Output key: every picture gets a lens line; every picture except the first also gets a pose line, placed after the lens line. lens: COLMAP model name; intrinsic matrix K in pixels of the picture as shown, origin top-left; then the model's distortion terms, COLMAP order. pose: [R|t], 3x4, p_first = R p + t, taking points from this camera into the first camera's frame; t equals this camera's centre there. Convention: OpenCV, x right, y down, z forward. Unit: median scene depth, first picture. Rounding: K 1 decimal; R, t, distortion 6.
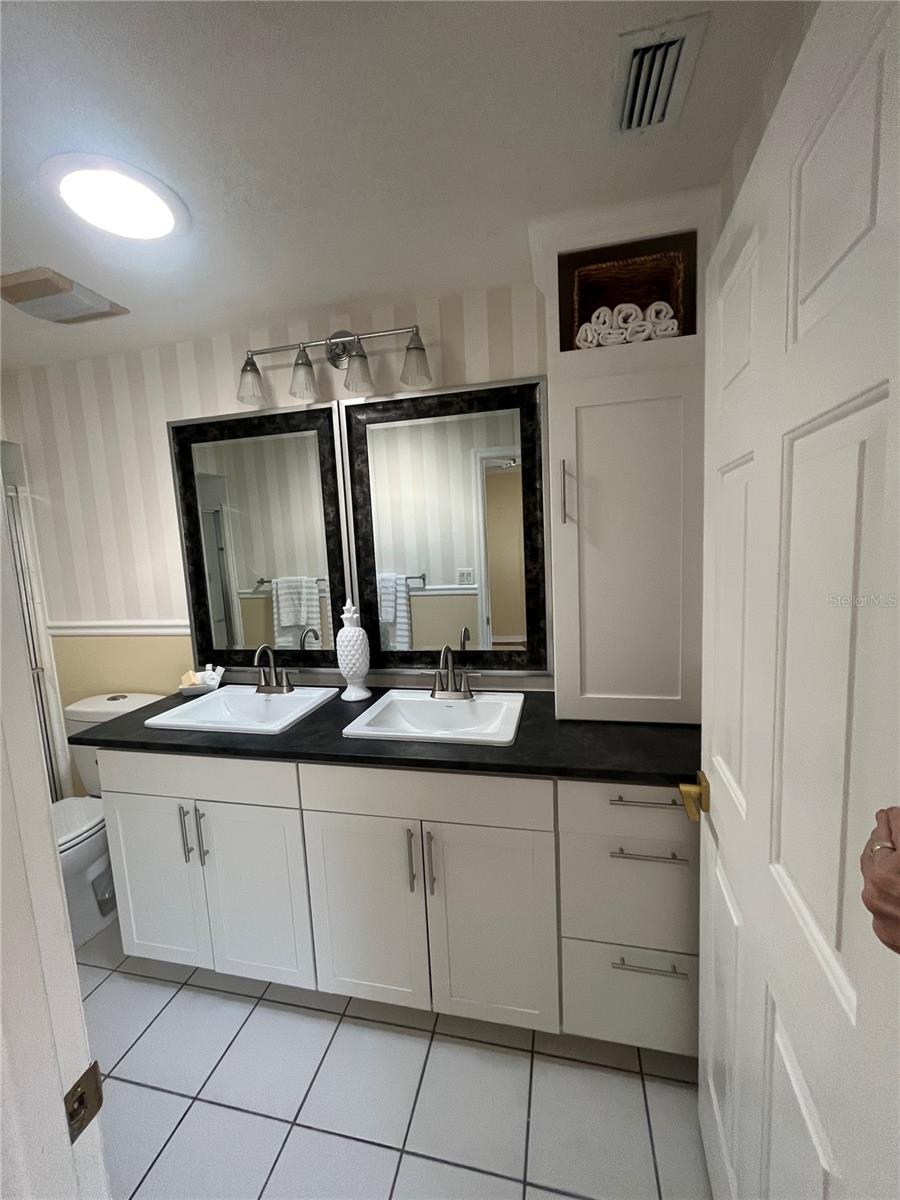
lens RADIAL K [[486.6, 0, 455.1], [0, 486.6, 606.6], [0, 0, 1]] dist [-0.003422, 0.000630]
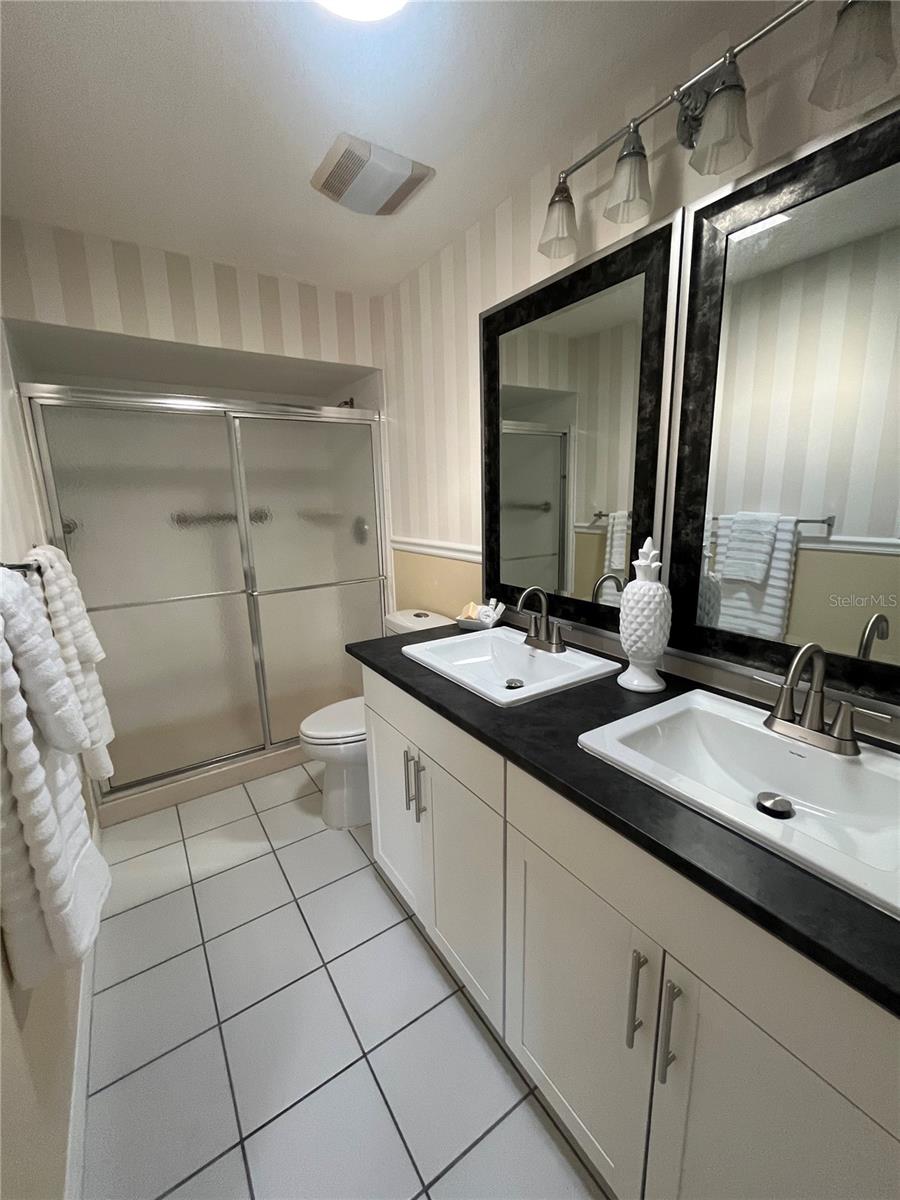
lens RADIAL K [[486.6, 0, 448.4], [0, 486.6, 601.3], [0, 0, 1]] dist [-0.003422, 0.000630]
pose [[0.721195, 0.176759, -0.669802, 0.036169], [-0.103144, 0.983520, 0.148490, -0.000567], [0.685011, -0.038004, 0.727541, 0.323706]]
